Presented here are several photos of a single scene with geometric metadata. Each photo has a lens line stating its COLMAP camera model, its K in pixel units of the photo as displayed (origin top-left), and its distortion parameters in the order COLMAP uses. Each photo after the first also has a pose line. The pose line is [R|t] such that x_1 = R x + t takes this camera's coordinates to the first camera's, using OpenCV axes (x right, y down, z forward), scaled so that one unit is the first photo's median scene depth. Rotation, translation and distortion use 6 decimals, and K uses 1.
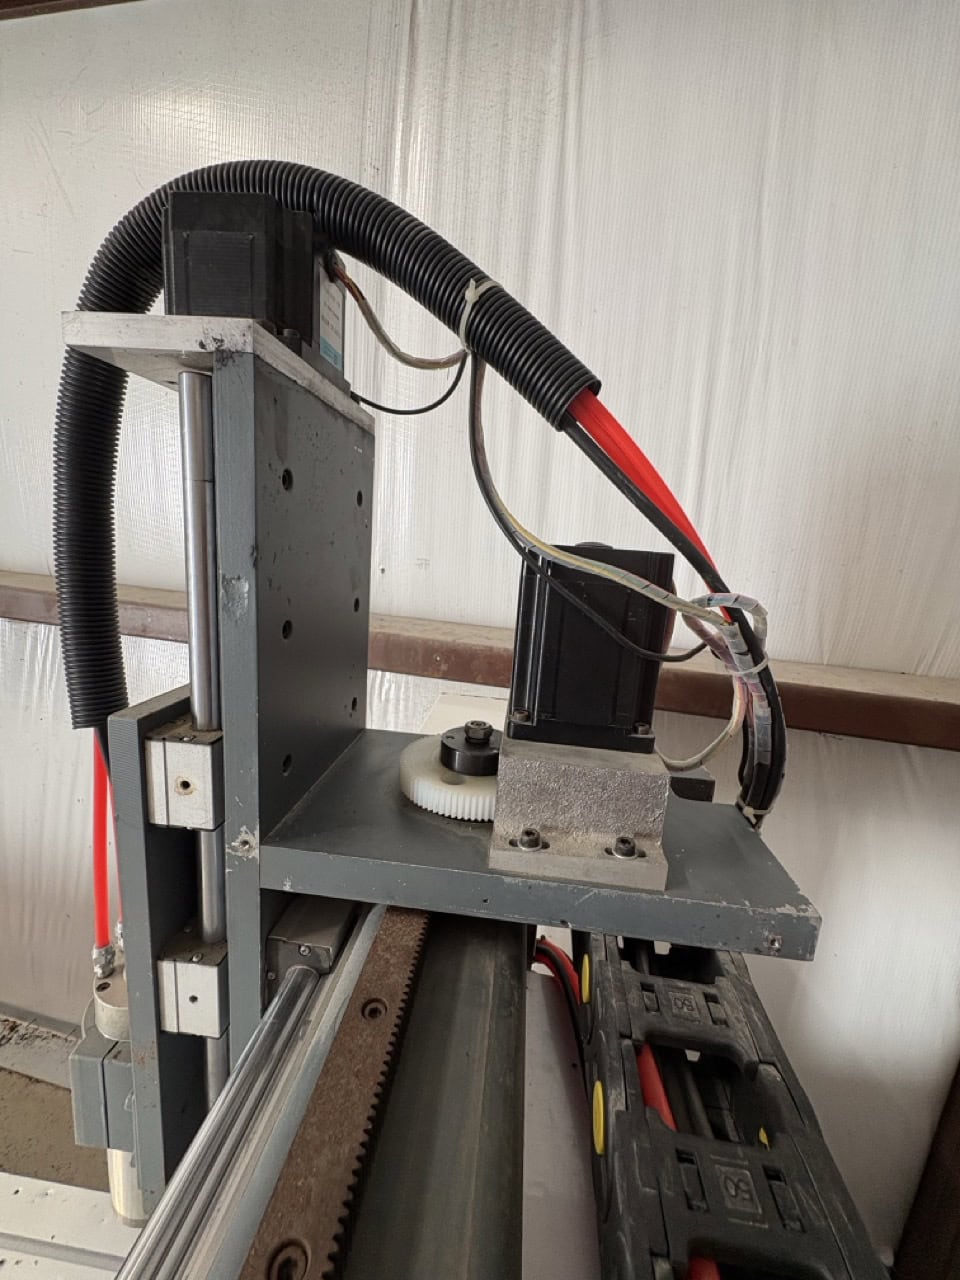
lens RADIAL K [[509.8, 0, 484.7], [0, 509.8, 639.1], [0, 0, 1]] dist [-0.000585, -0.000039]
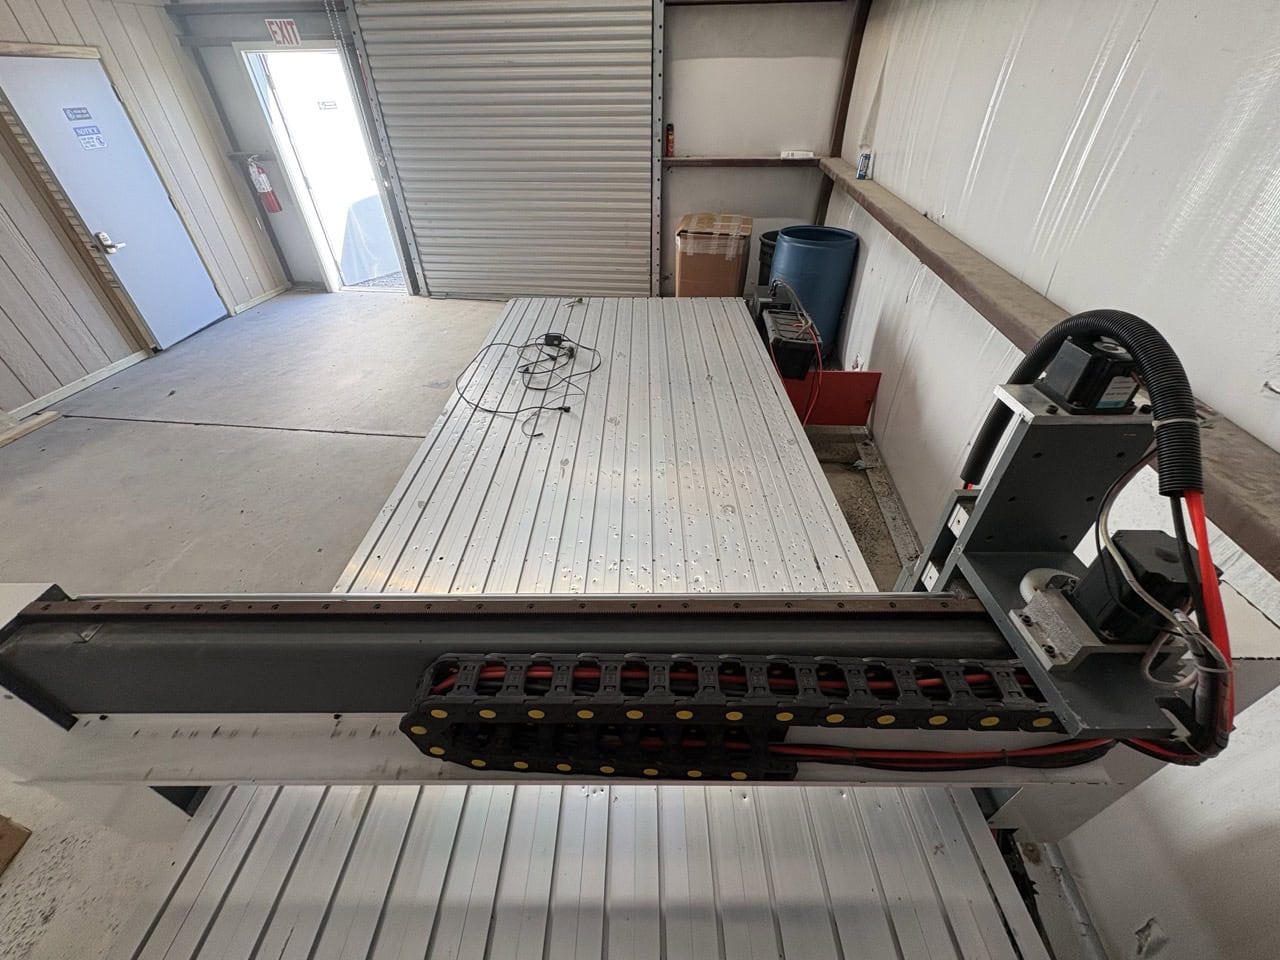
lens RADIAL K [[509.8, 0, 642.1], [0, 509.8, 477.8], [0, 0, 1]] dist [-0.000585, -0.000039]
pose [[0.094795, 0.540672, -0.835875, 1.611403], [-0.169982, 0.836117, 0.521551, -1.186806], [0.980877, 0.092644, 0.171164, -1.387584]]
